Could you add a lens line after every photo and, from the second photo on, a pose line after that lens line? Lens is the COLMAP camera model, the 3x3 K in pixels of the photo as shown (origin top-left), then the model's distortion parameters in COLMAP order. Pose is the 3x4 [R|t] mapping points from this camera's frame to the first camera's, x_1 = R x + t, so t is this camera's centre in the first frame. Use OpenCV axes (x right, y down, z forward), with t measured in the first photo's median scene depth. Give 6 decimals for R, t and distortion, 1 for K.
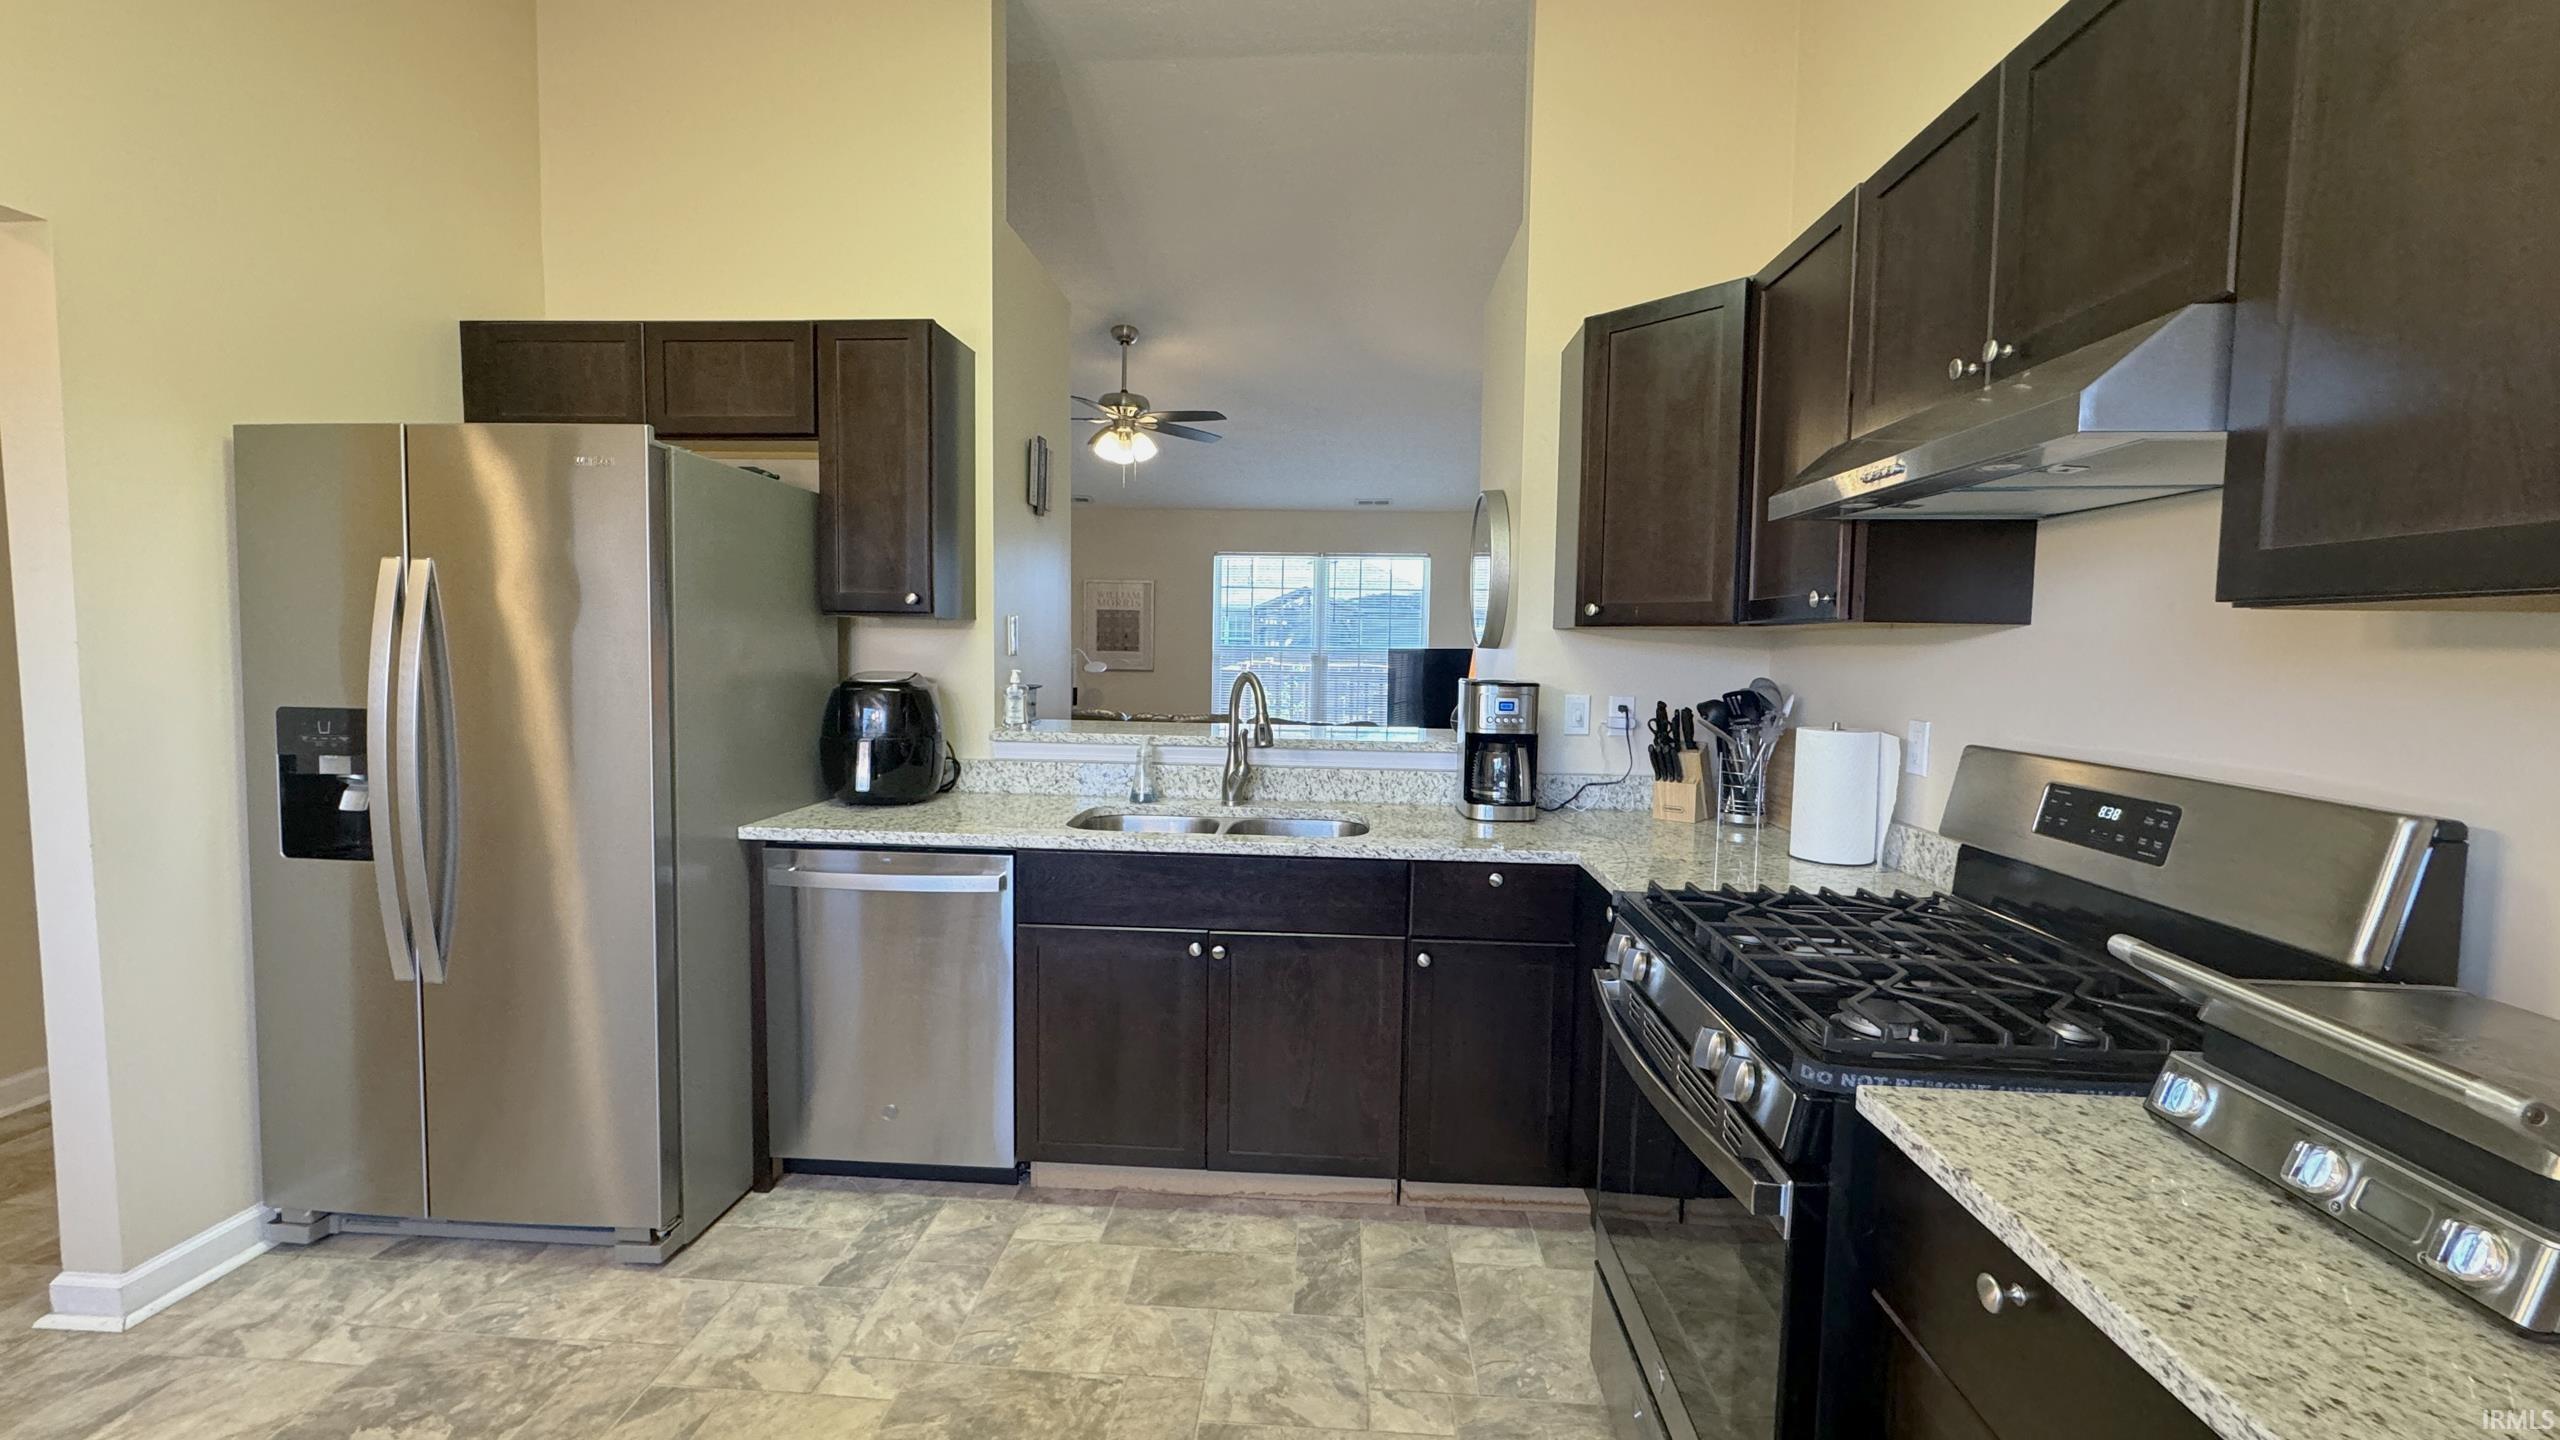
lens RADIAL K [[1020.6, 0, 1285.7], [0, 1020.6, 711.8], [0, 0, 1]] dist [-0.011136, -0.000627]
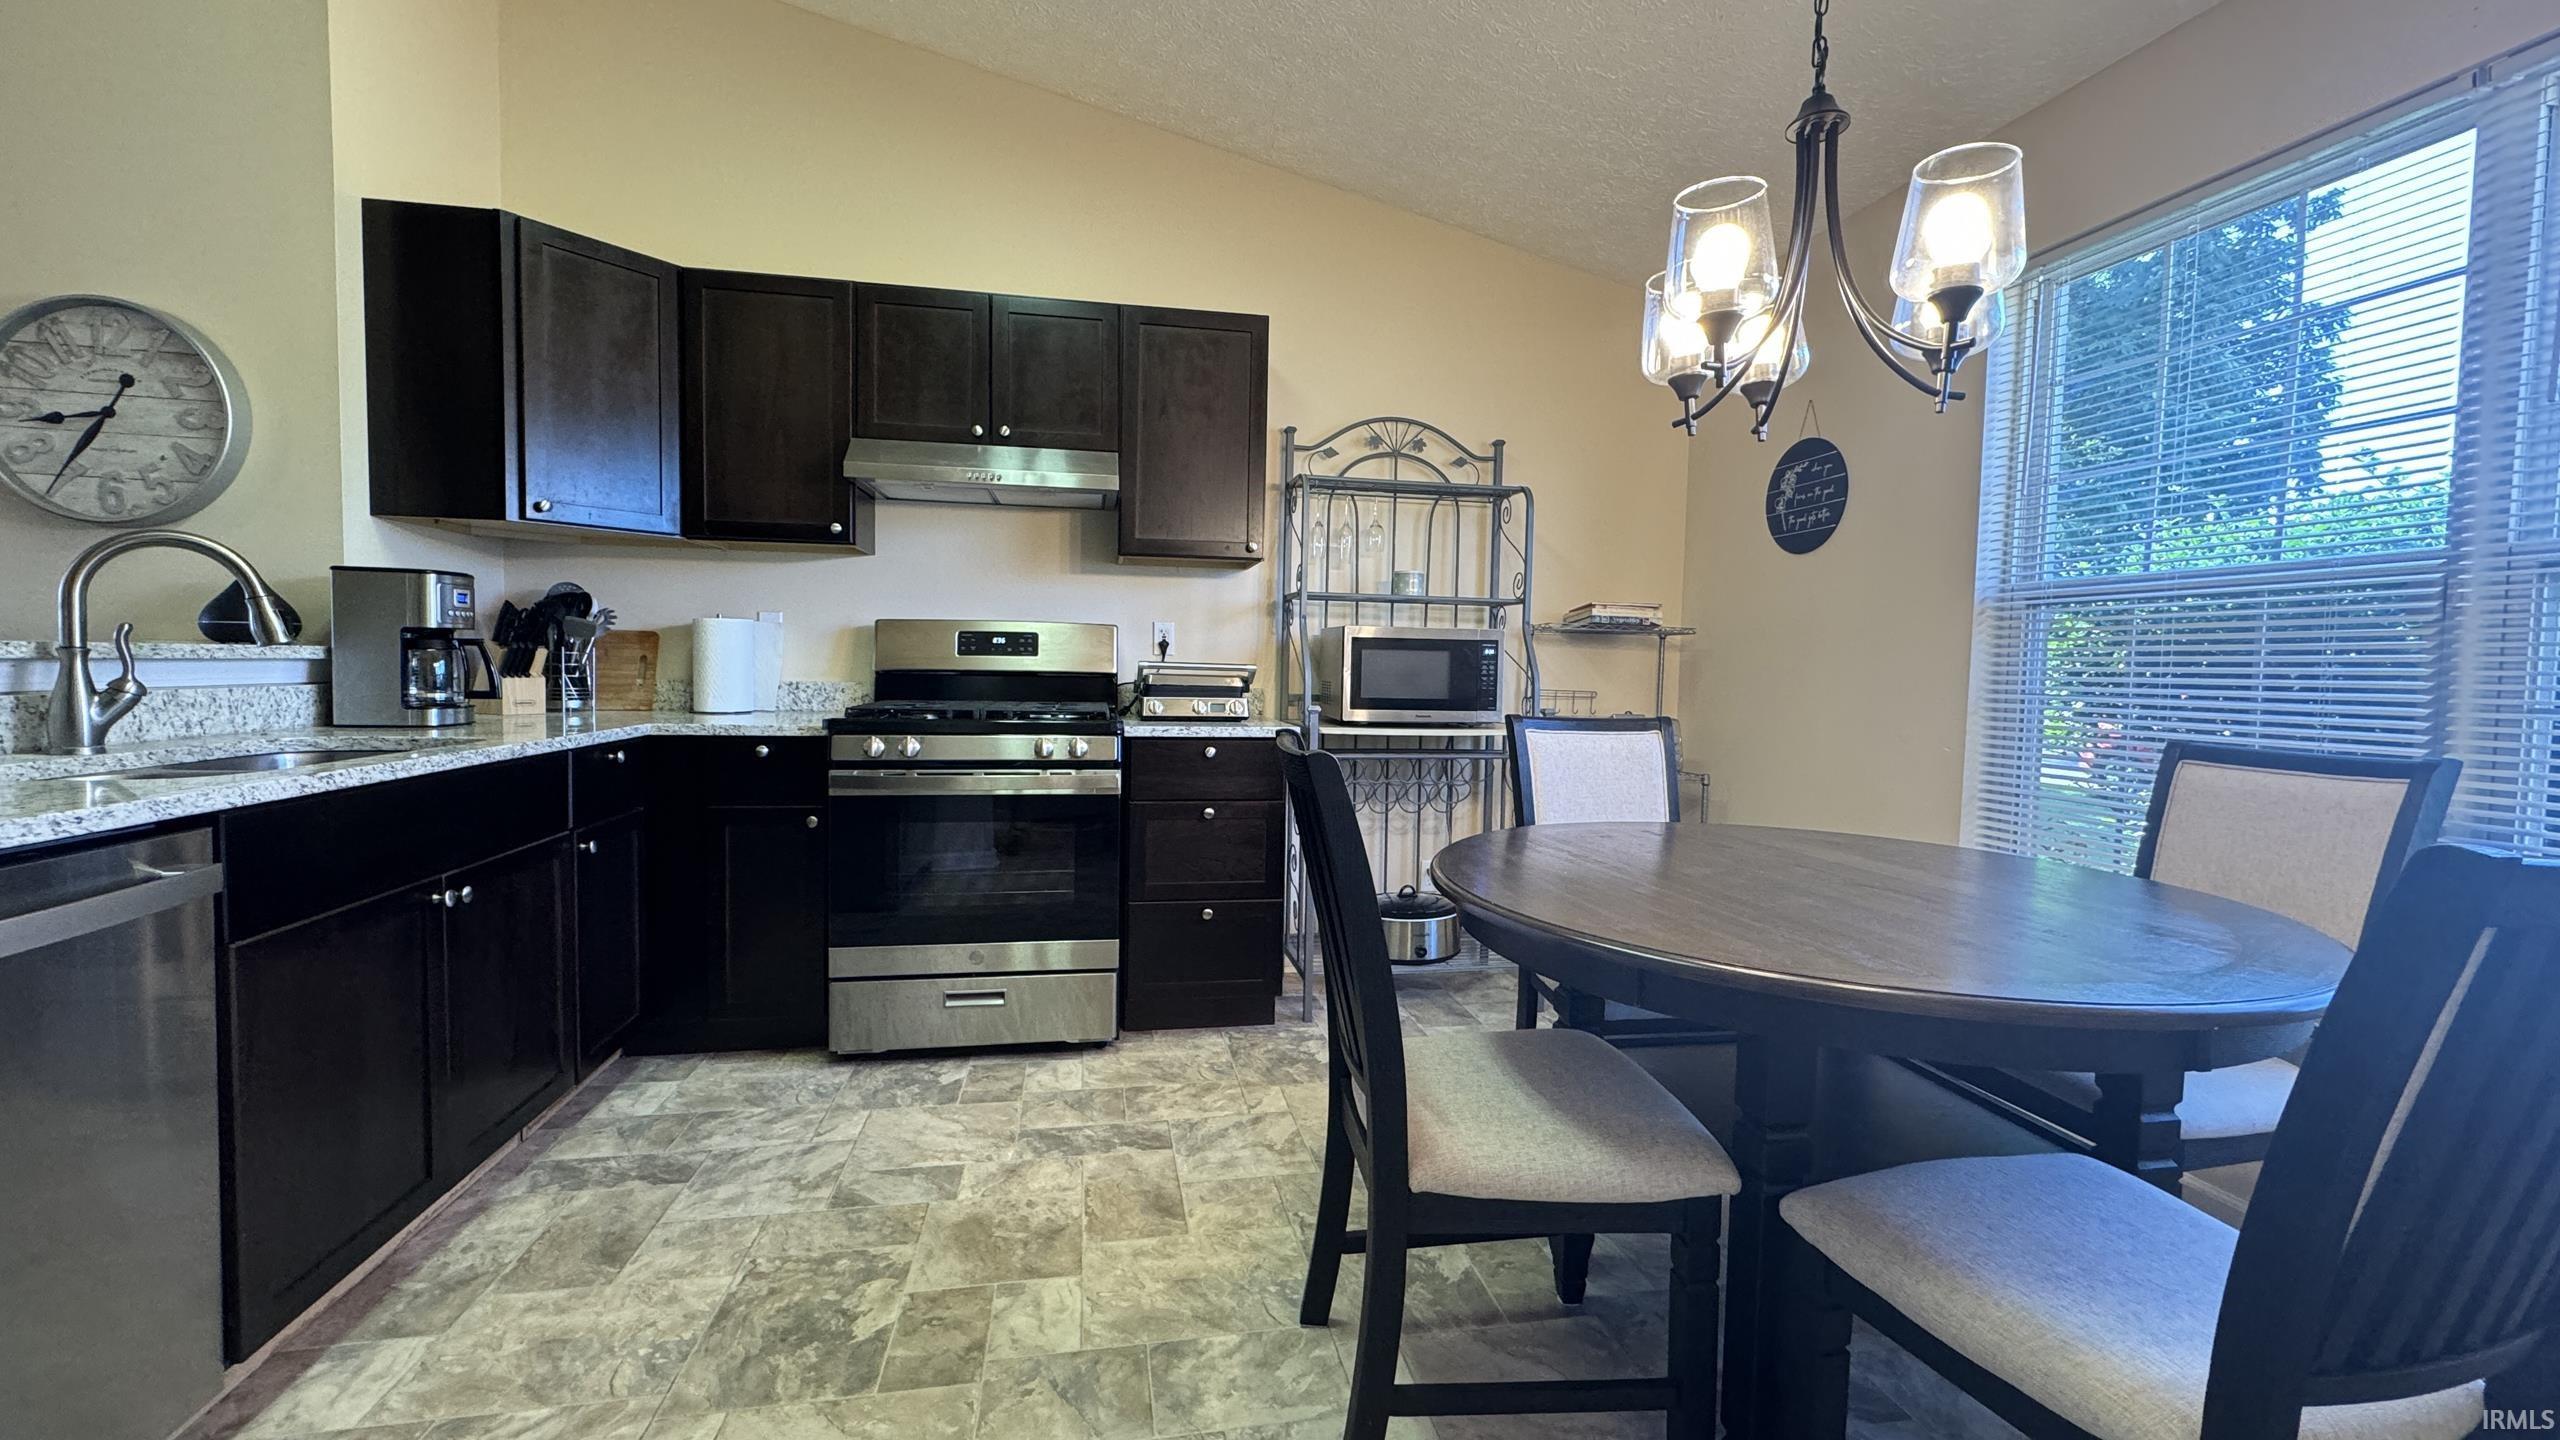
lens RADIAL K [[1020.6, 0, 1280.6], [0, 1020.6, 715.3], [0, 0, 1]] dist [-0.011136, -0.000627]
pose [[-0.252577, -0.072109, 0.964886, -1.039977], [0.042536, 0.995428, 0.085526, 0.063982], [-0.966641, 0.062644, -0.248355, 0.624384]]
